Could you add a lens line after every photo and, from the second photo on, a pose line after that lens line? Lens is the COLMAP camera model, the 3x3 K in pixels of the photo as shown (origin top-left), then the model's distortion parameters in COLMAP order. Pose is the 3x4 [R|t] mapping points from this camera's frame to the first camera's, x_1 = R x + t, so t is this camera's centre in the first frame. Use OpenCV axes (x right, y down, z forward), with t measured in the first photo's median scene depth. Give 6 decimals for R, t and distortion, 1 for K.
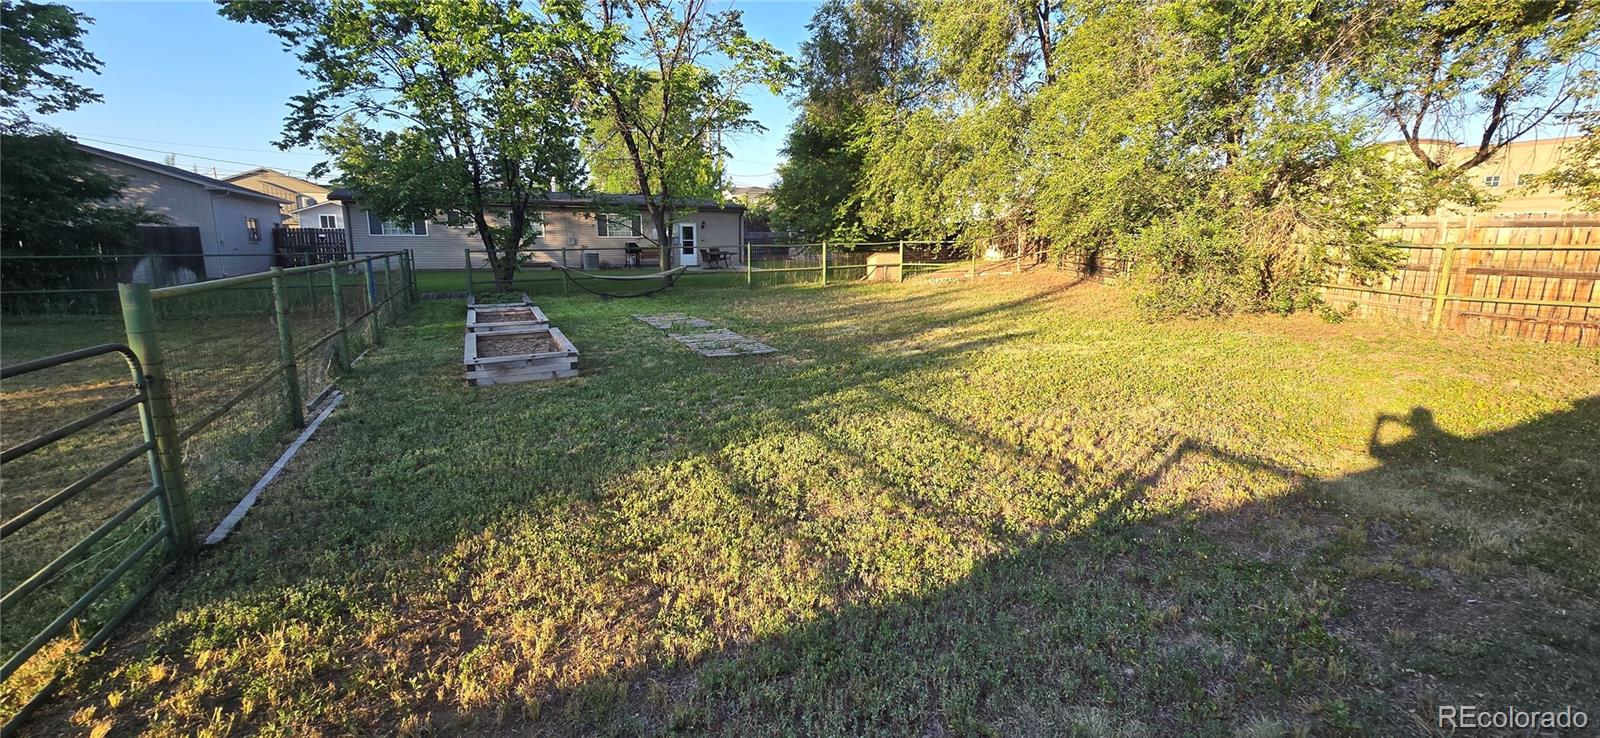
lens RADIAL K [[646.8, 0, 800.0], [0, 646.8, 369.0], [0, 0, 1]] dist [-0.007331, 0.003596]
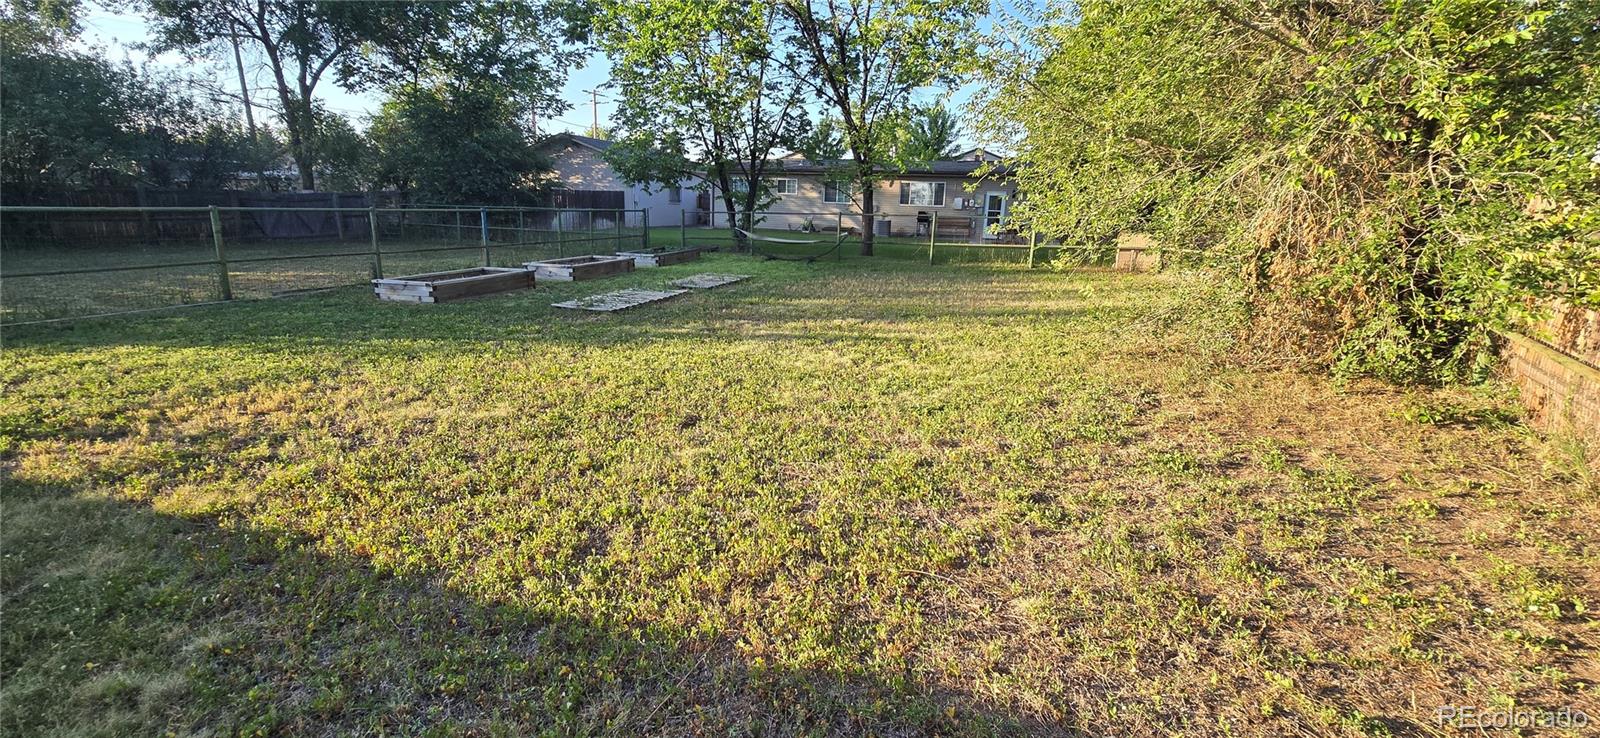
lens RADIAL K [[646.8, 0, 800.0], [0, 646.8, 369.0], [0, 0, 1]] dist [-0.007331, 0.003596]
pose [[0.714062, 0.190809, -0.673578, 0.783218], [-0.163654, 0.980978, 0.104399, -0.083314], [0.680686, 0.035686, 0.731706, 0.415243]]
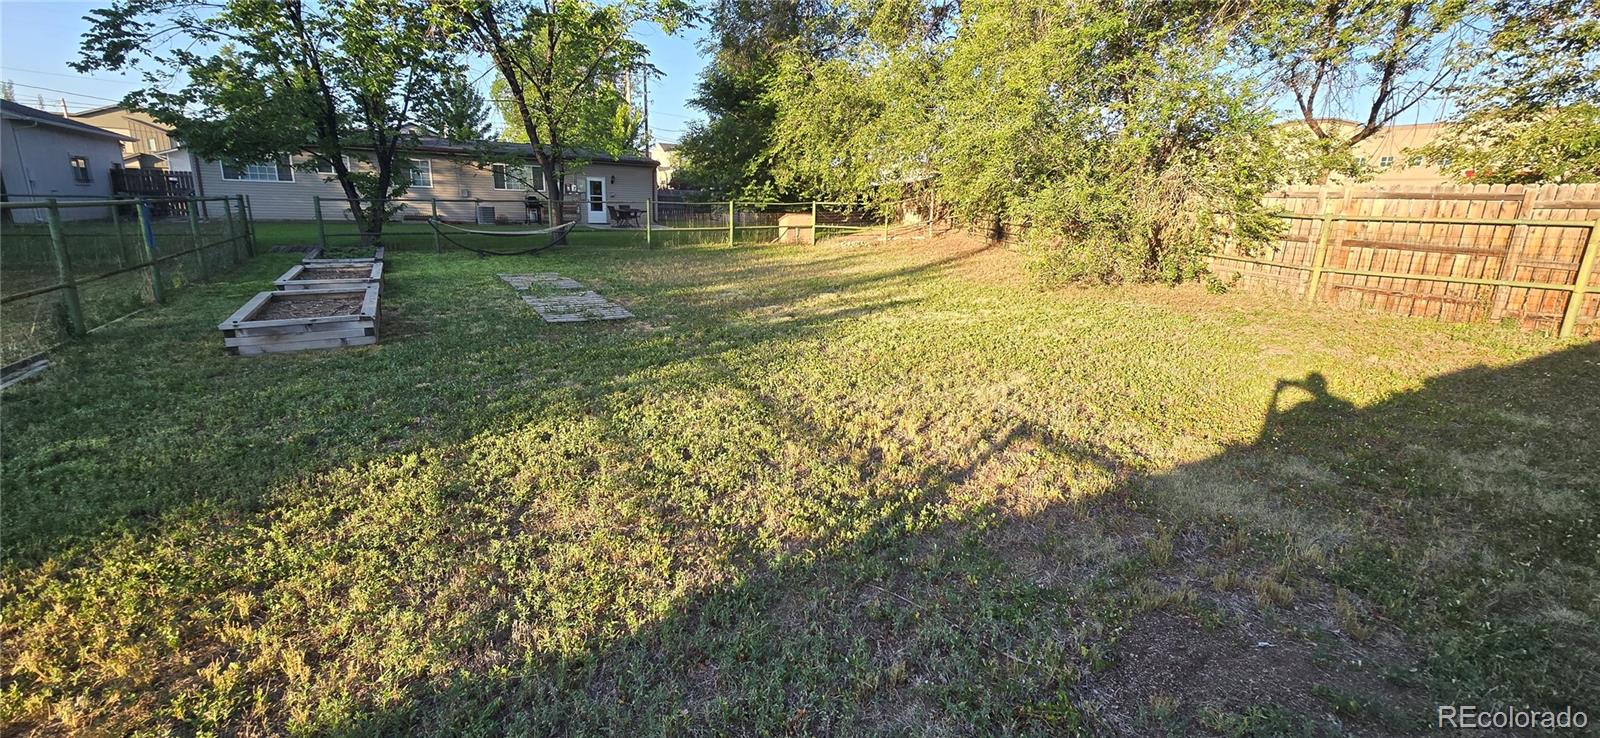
lens RADIAL K [[646.8, 0, 800.0], [0, 646.8, 369.0], [0, 0, 1]] dist [-0.007331, 0.003596]
pose [[0.995980, 0.003565, 0.089507, 0.104119], [-0.008512, 0.998453, 0.054949, -0.005708], [-0.089173, -0.055490, 0.994469, 0.071420]]
